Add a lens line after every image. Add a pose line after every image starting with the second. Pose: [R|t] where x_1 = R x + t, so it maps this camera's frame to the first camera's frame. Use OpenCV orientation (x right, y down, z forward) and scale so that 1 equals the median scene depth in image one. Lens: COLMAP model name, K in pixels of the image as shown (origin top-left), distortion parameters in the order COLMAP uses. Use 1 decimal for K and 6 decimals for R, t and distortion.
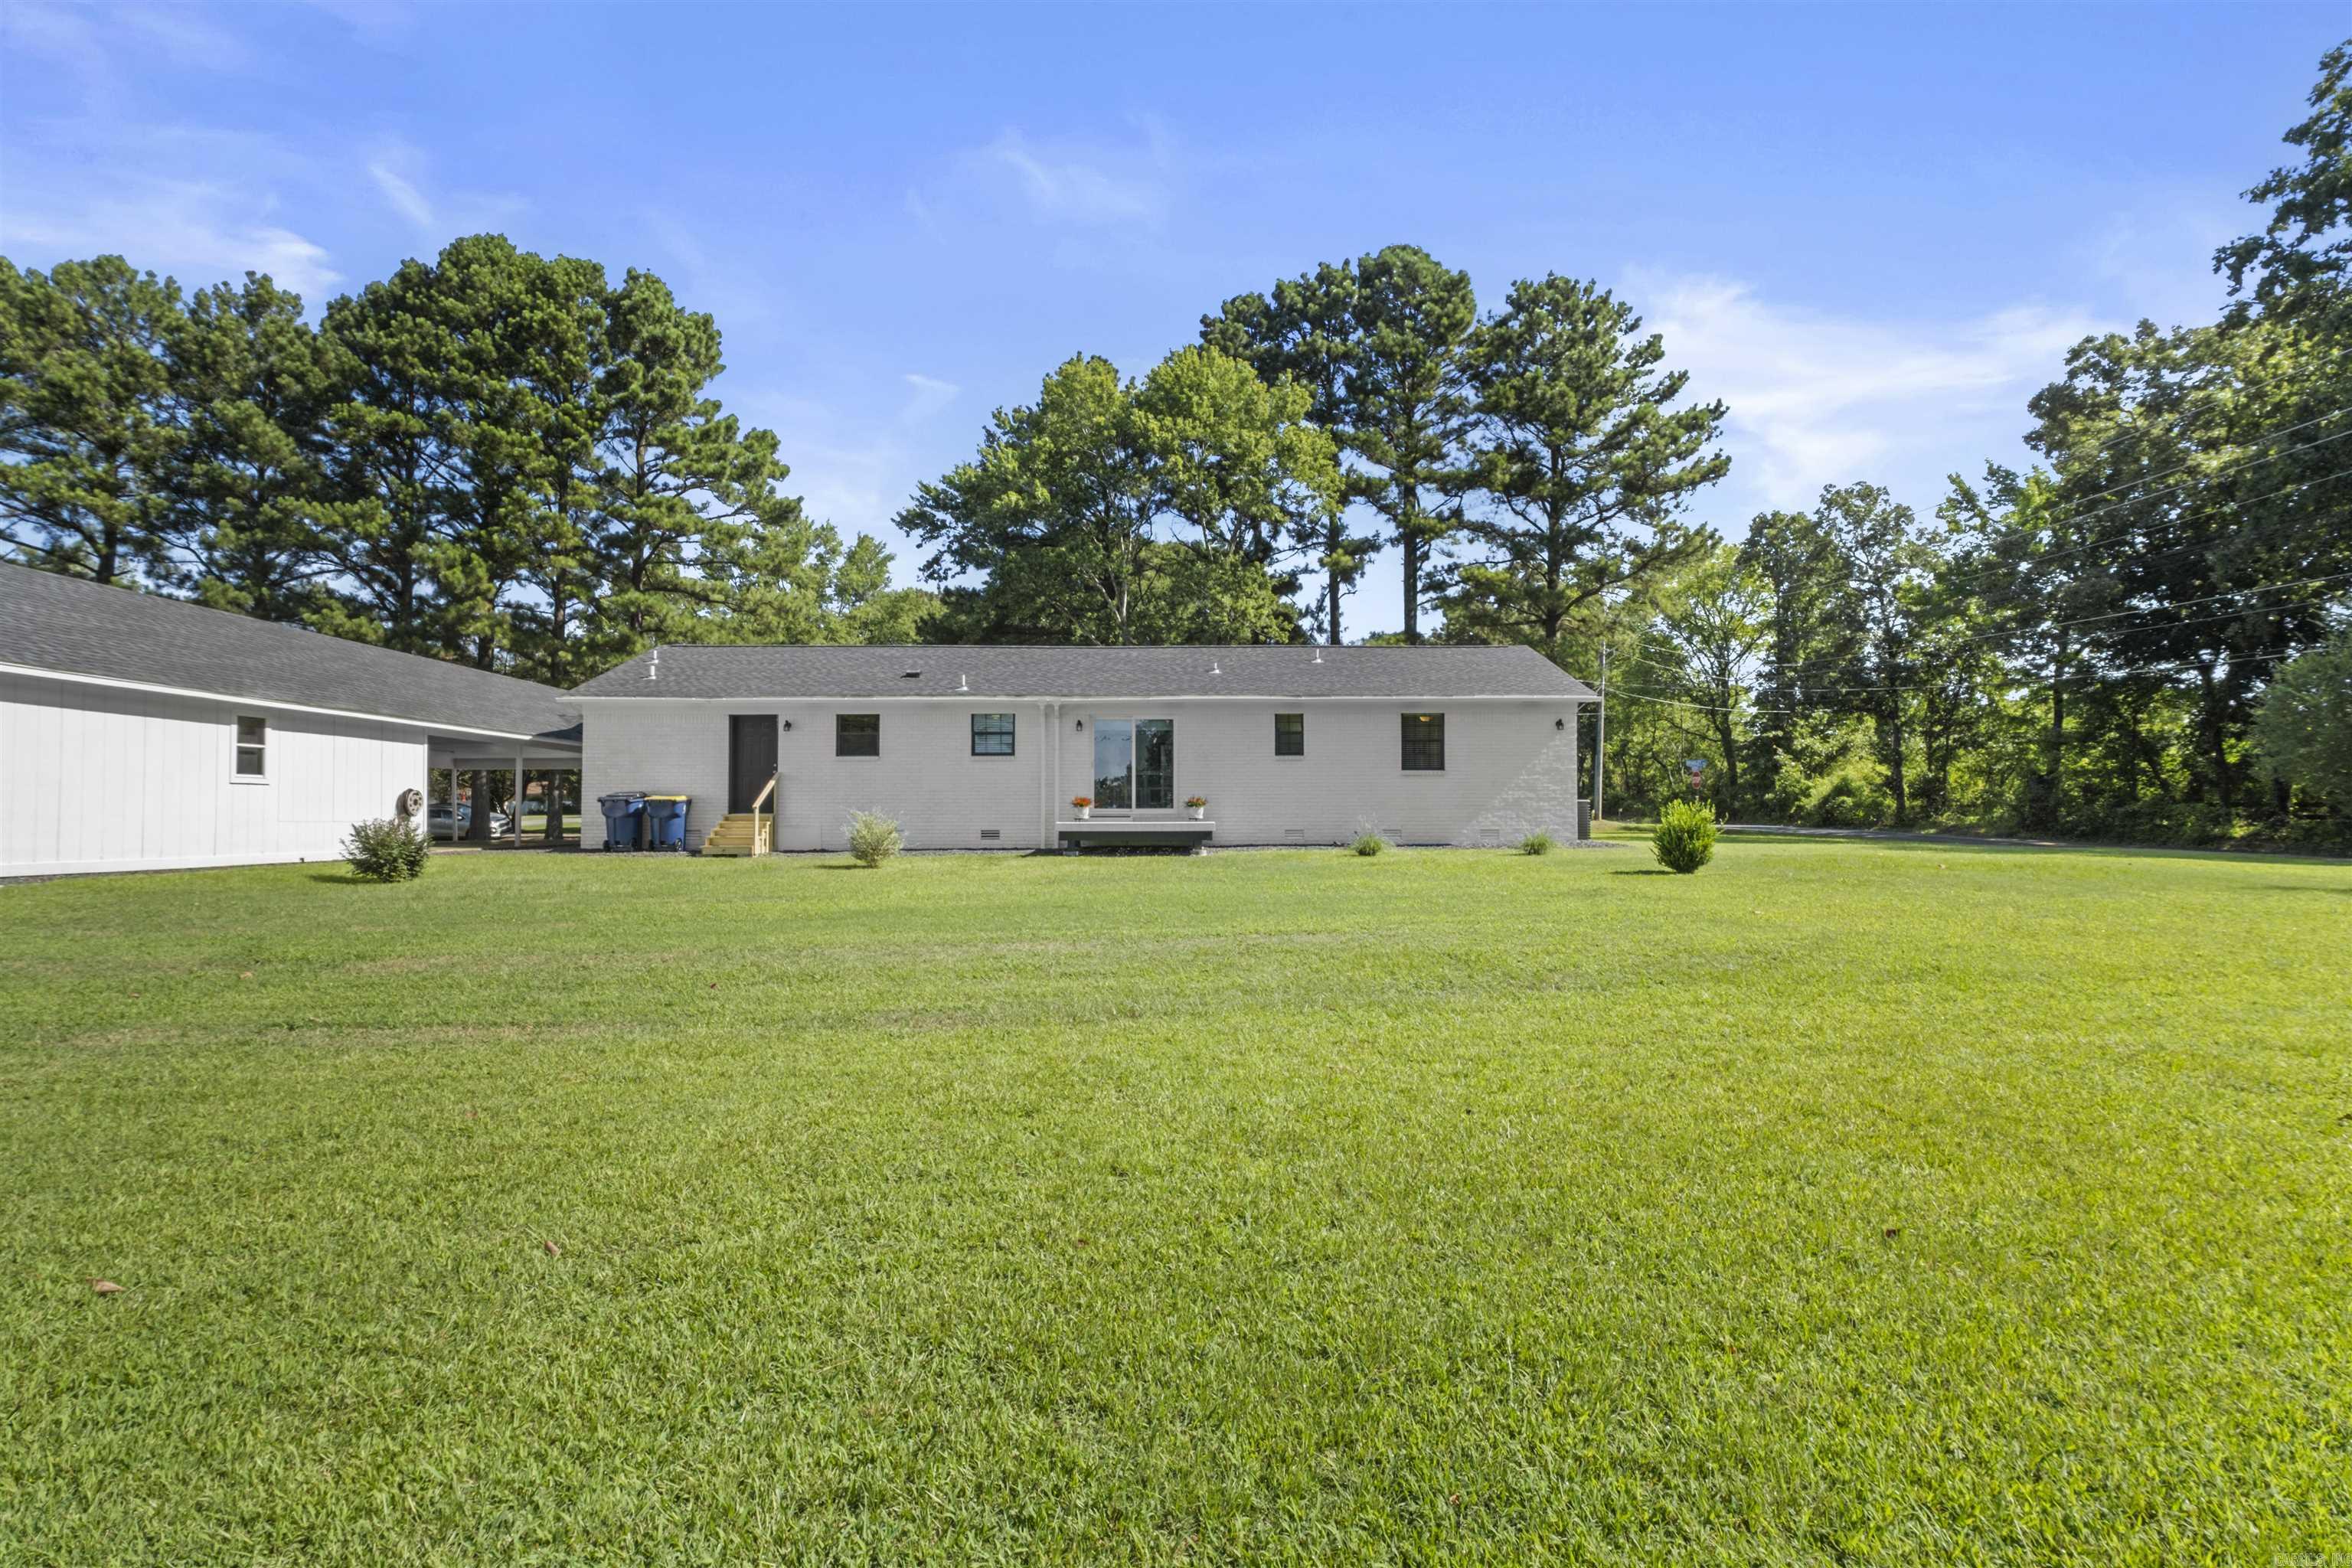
lens RADIAL K [[1207.7, 0, 1195.7], [0, 1207.7, 785.2], [0, 0, 1]] dist [-0.003201, 0.000312]
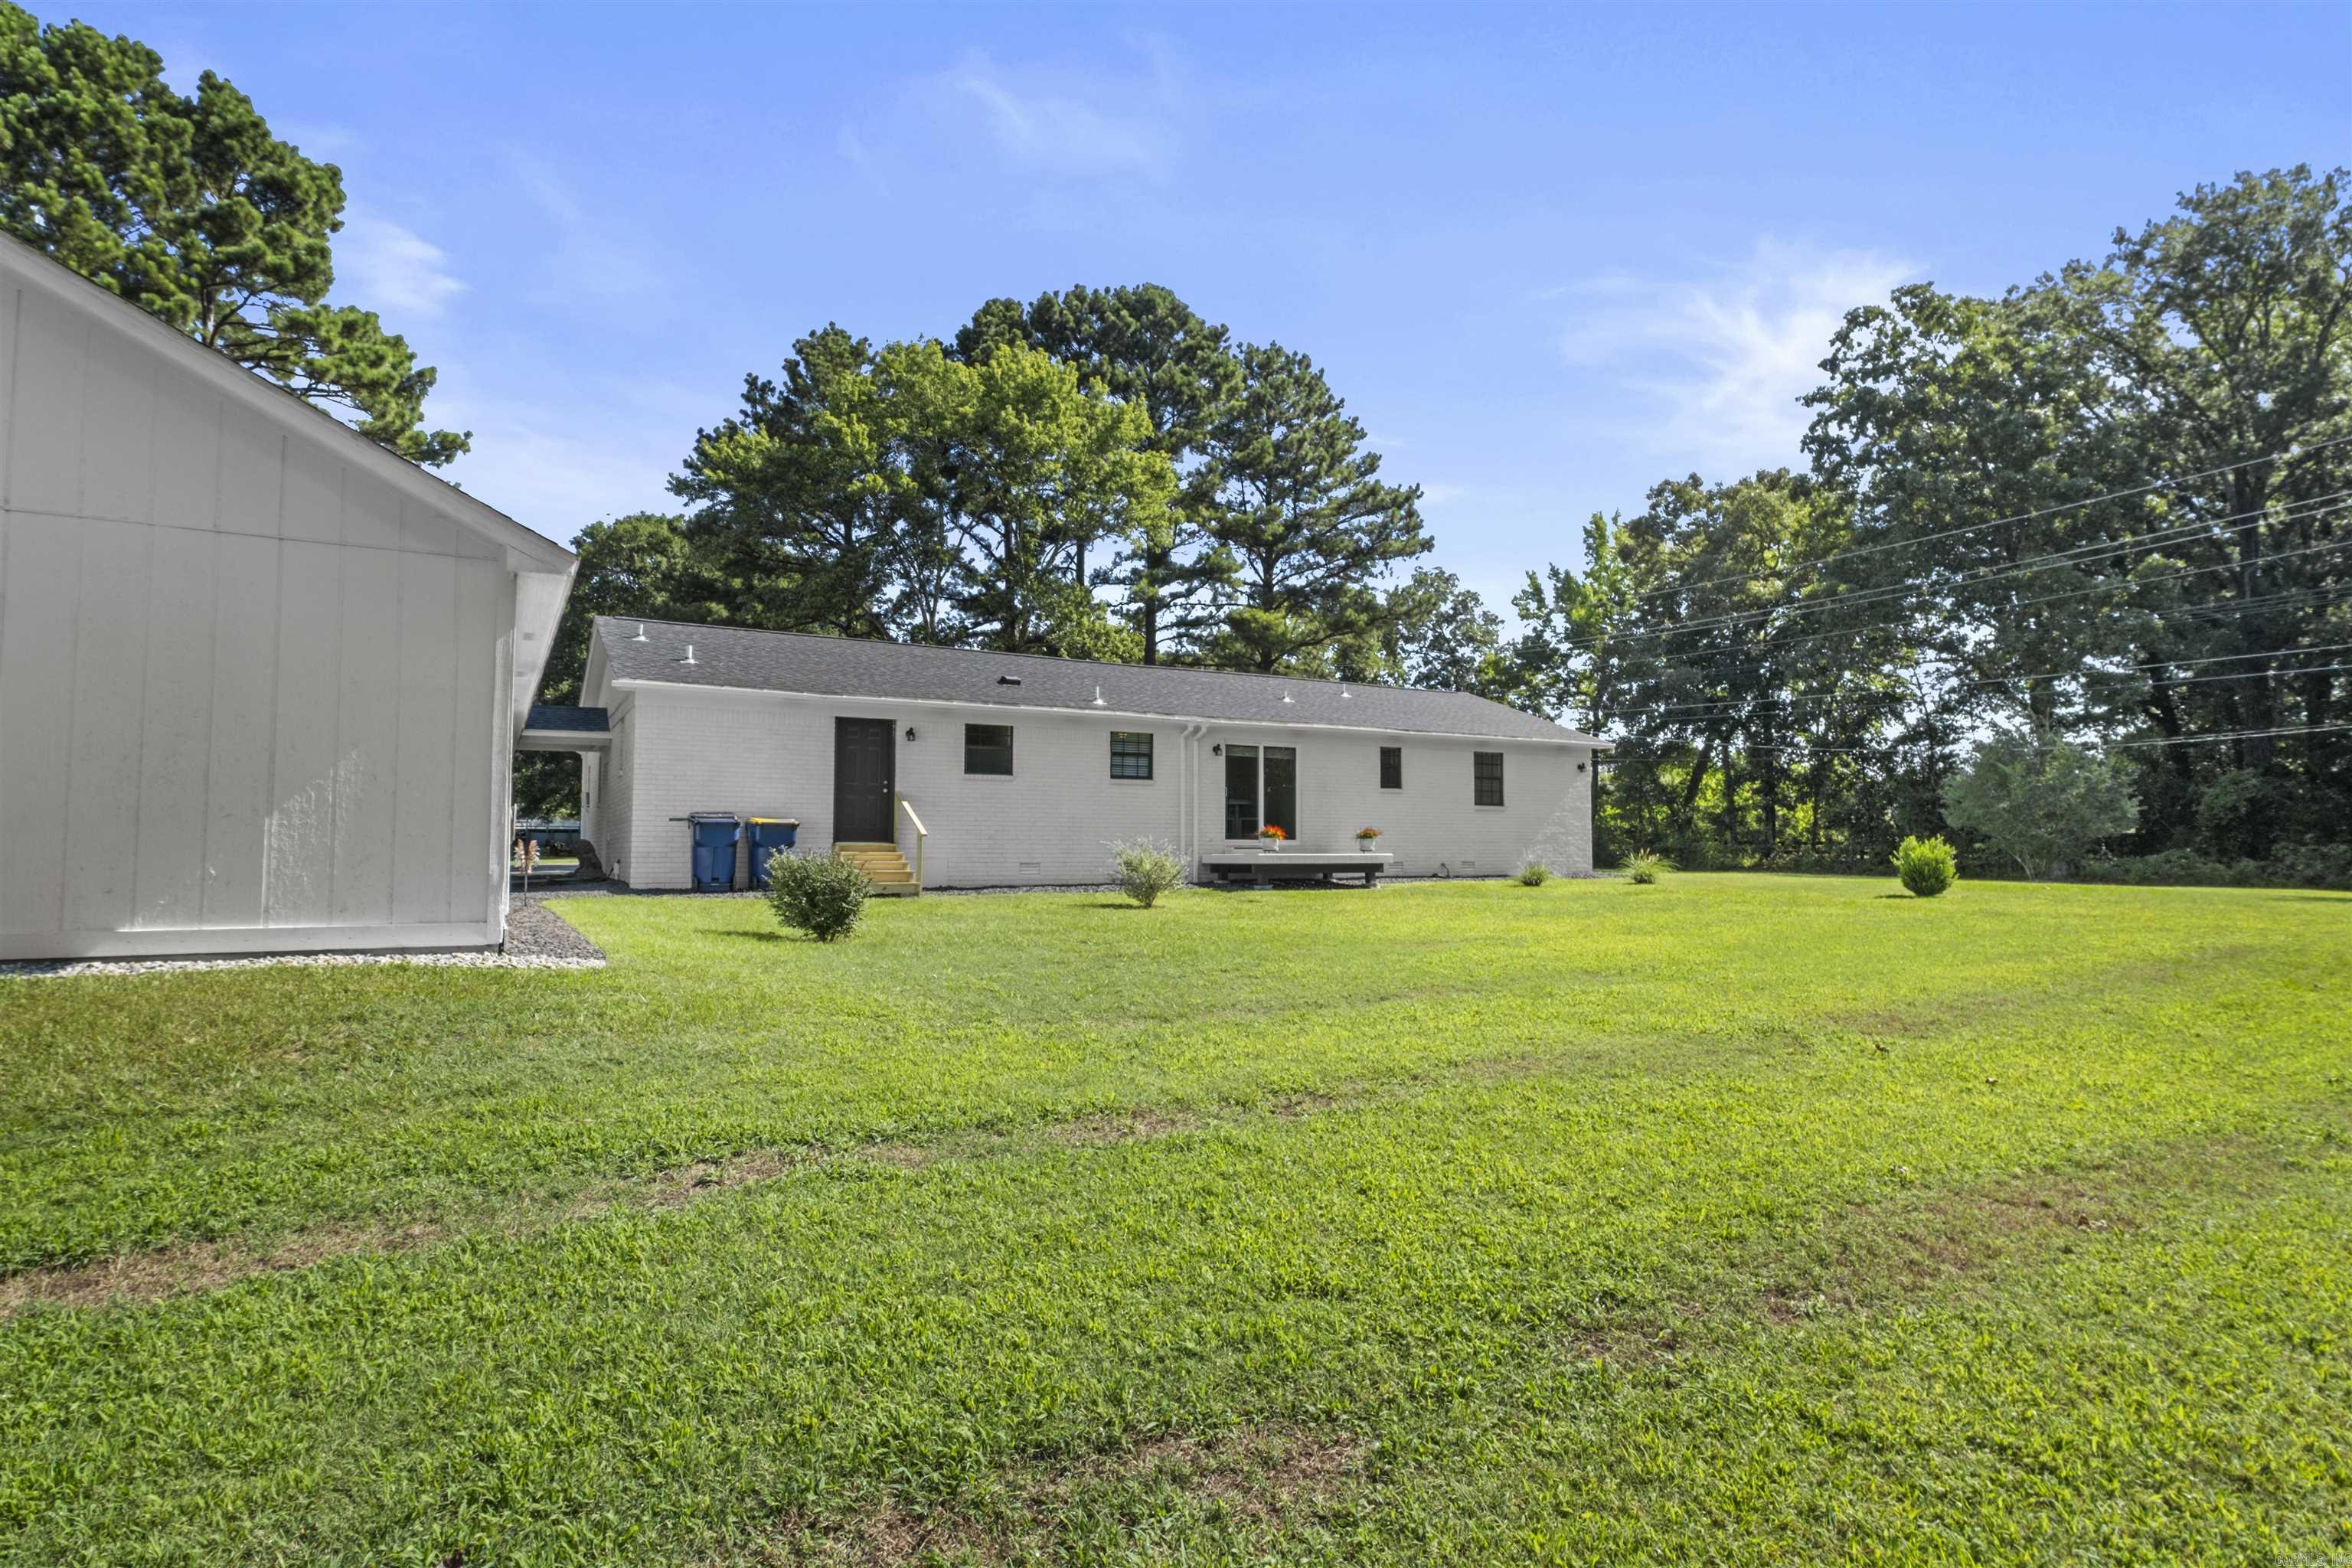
lens RADIAL K [[1207.7, 0, 1195.7], [0, 1207.7, 785.2], [0, 0, 1]] dist [-0.003201, 0.000312]
pose [[0.872257, 0.028003, 0.488246, -0.560744], [-0.015198, 0.999429, -0.030171, 0.006207], [-0.488812, 0.018897, 0.872184, 0.200700]]
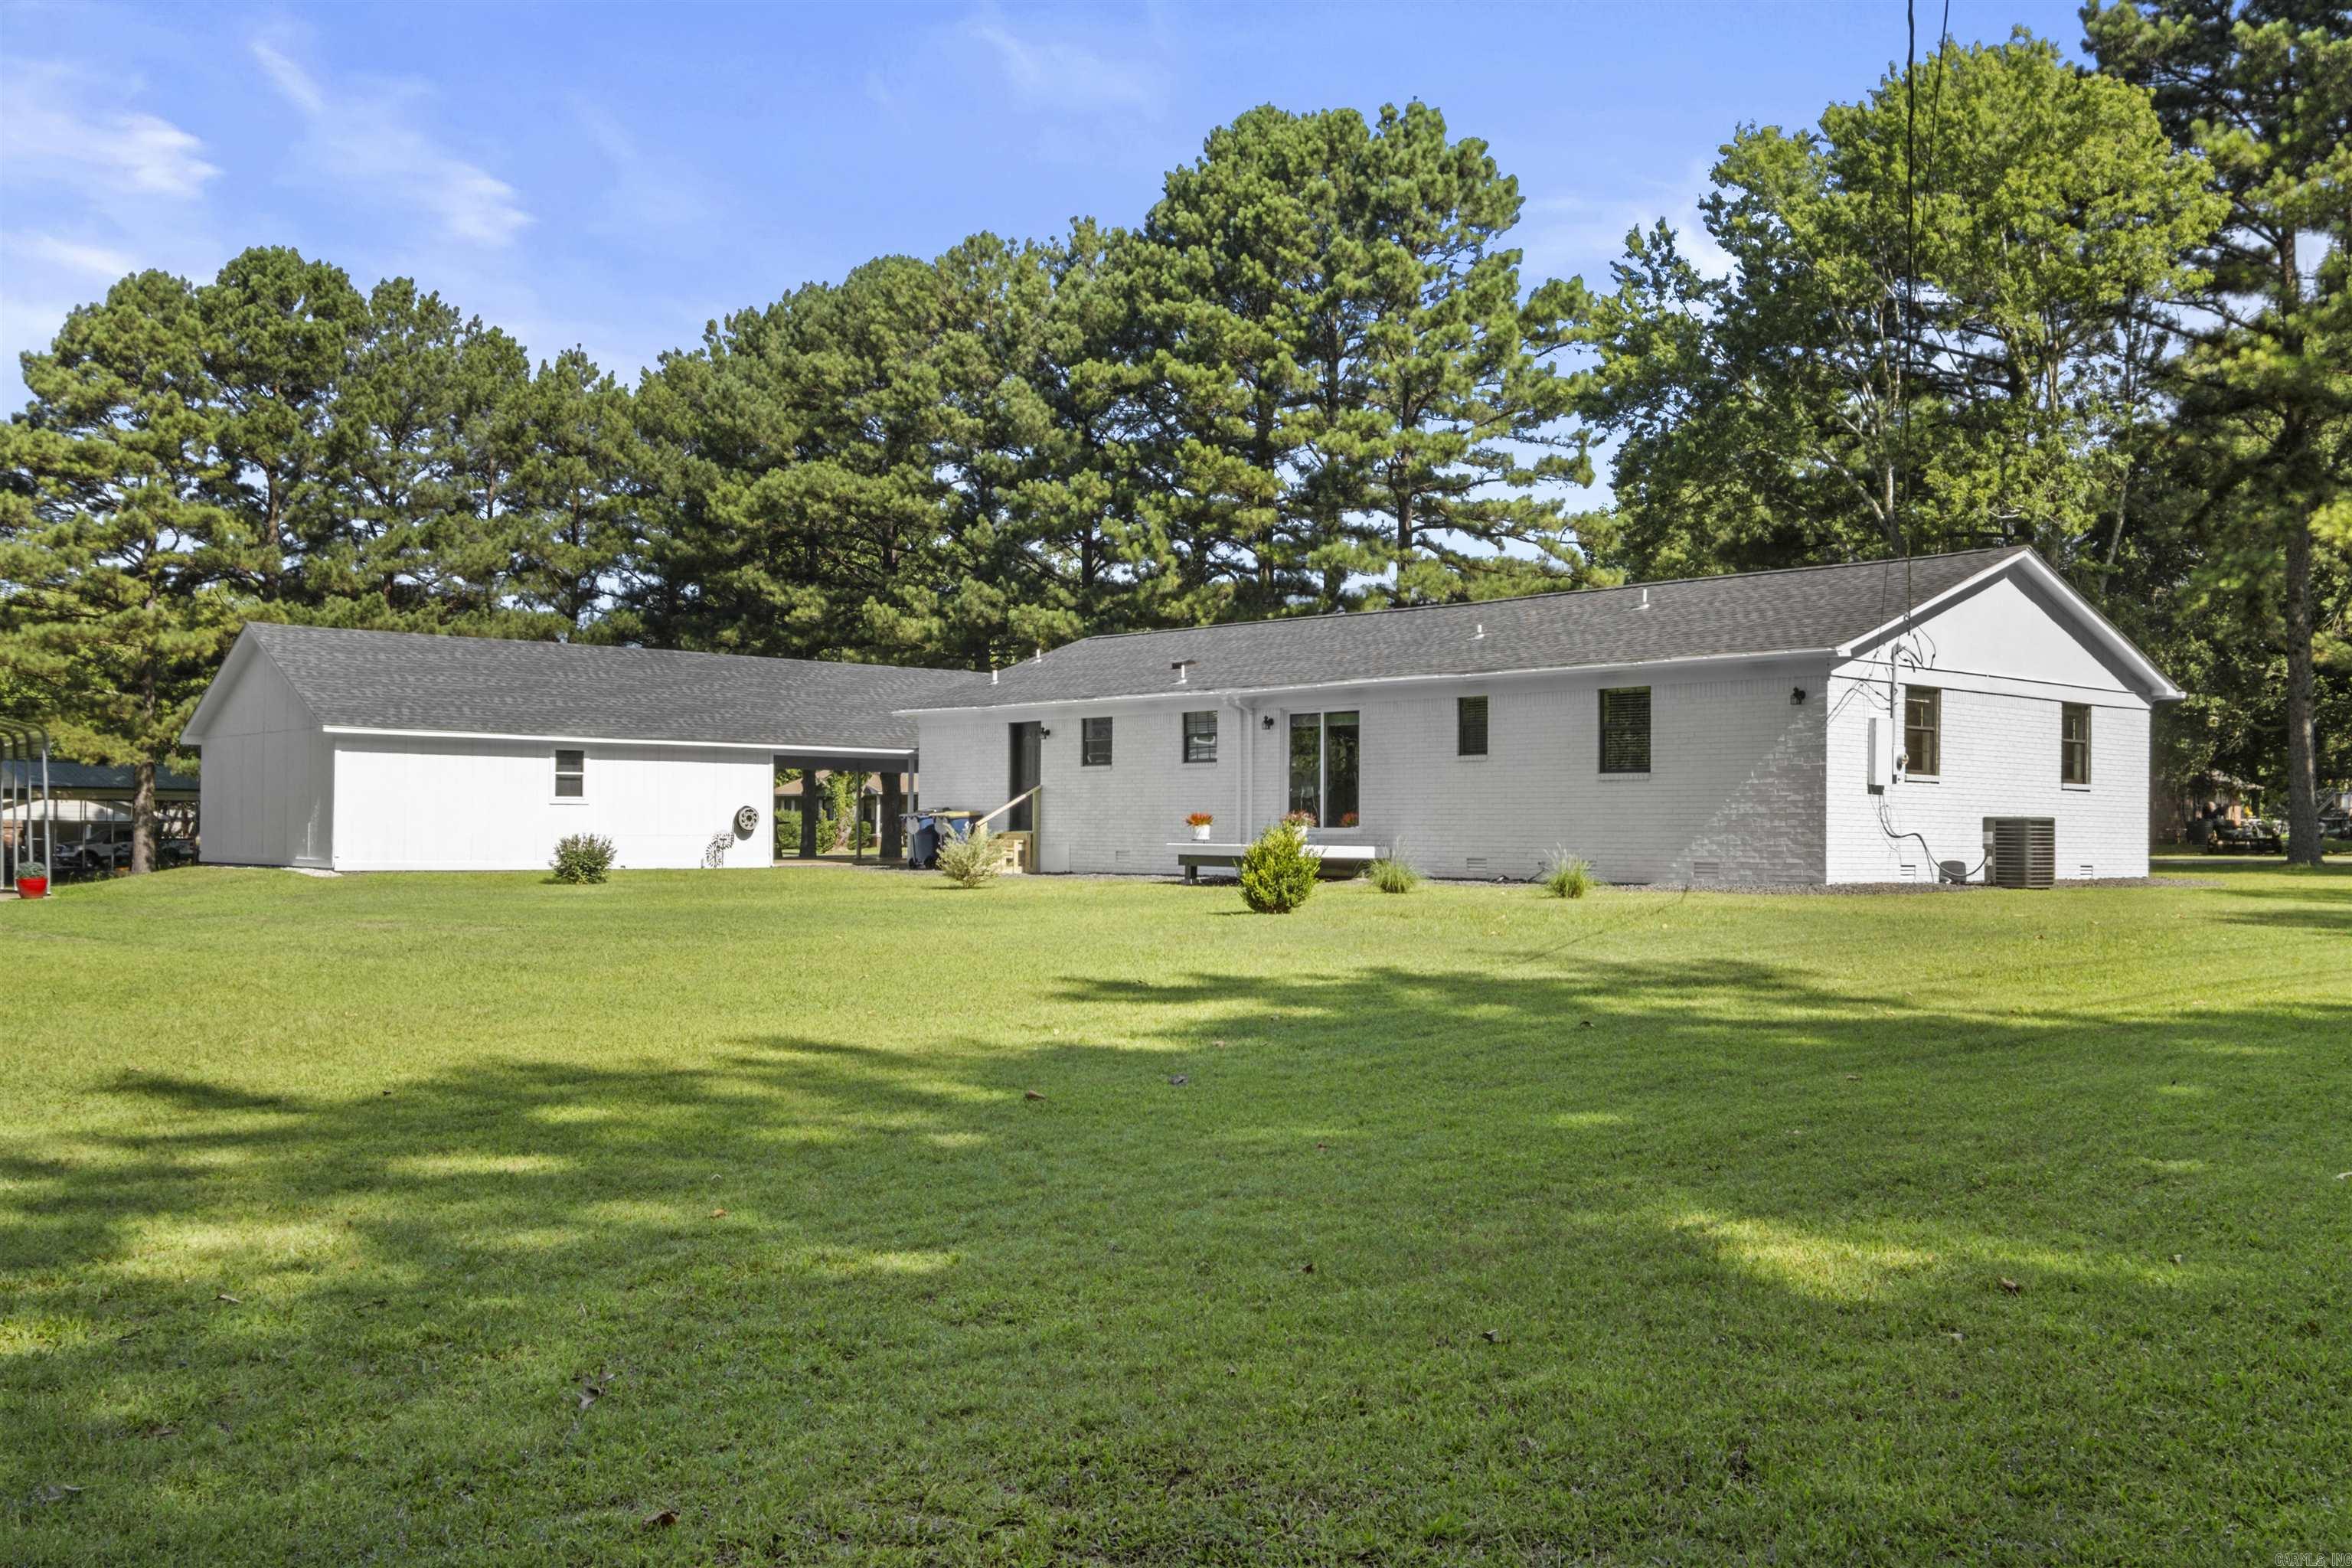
lens RADIAL K [[2252.5, 0, 1176.0], [0, 2252.5, 784.0], [0, 0, 1]] dist [0.002707, 0.000914]
pose [[0.631567, -0.011705, -0.775233, 1.004463], [0.011493, 0.999918, -0.005735, -0.001205], [0.775236, -0.005287, 0.631650, 0.022238]]
